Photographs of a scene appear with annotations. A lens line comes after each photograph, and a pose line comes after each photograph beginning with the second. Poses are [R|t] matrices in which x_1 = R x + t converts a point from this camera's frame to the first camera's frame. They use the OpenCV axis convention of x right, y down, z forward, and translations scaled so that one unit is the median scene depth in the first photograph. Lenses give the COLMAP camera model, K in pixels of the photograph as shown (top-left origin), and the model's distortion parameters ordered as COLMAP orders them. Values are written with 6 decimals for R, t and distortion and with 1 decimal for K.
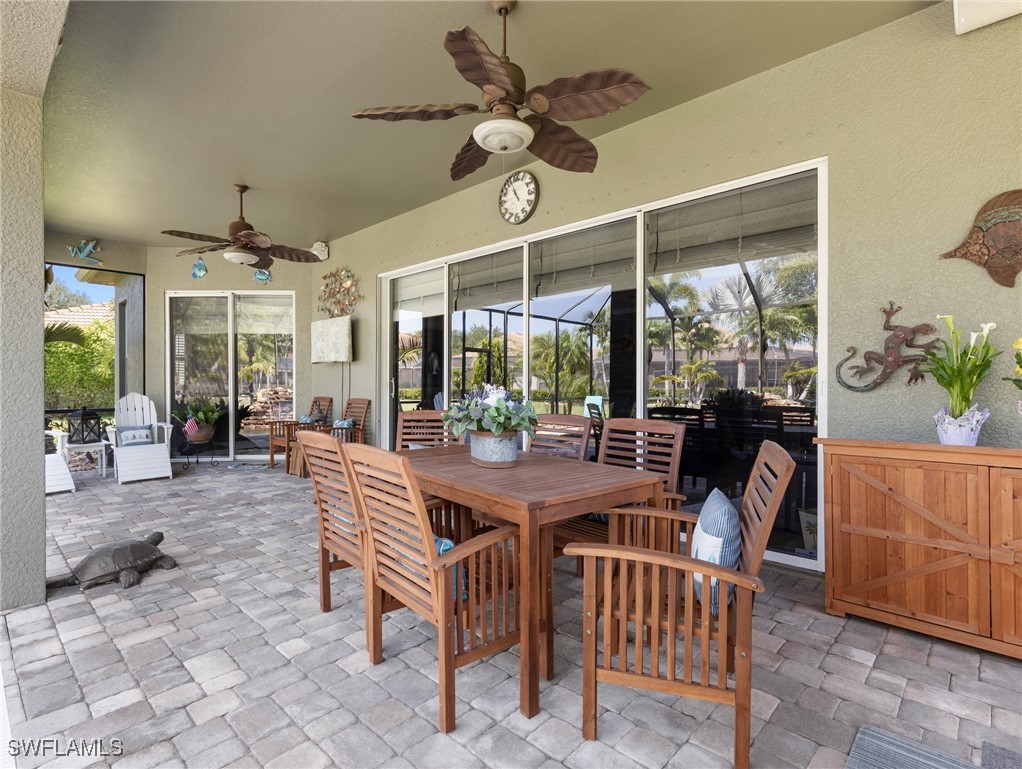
lens RADIAL K [[516.6, 0, 515.4], [0, 516.6, 386.1], [0, 0, 1]] dist [0.009481, -0.001432]
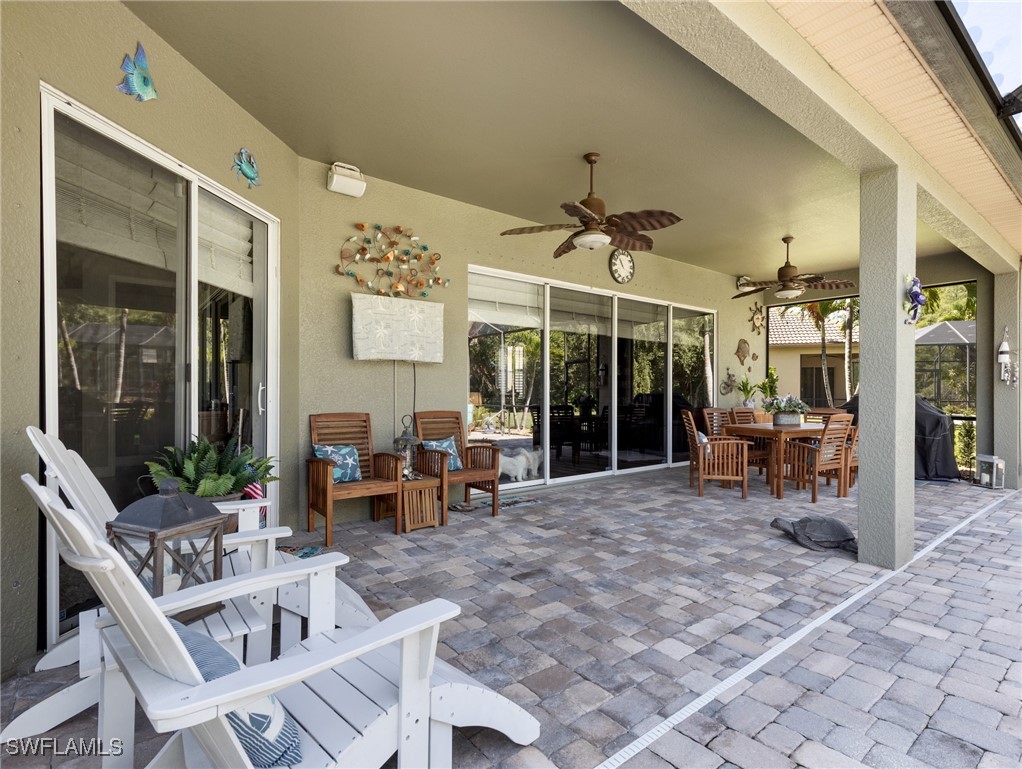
lens RADIAL K [[516.6, 0, 515.4], [0, 516.6, 386.1], [0, 0, 1]] dist [0.009481, -0.001432]
pose [[0.136053, 0.008080, 0.990669, -1.664945], [-0.001556, 0.999967, -0.007942, -0.010932], [-0.990700, -0.000461, 0.136061, 1.223807]]
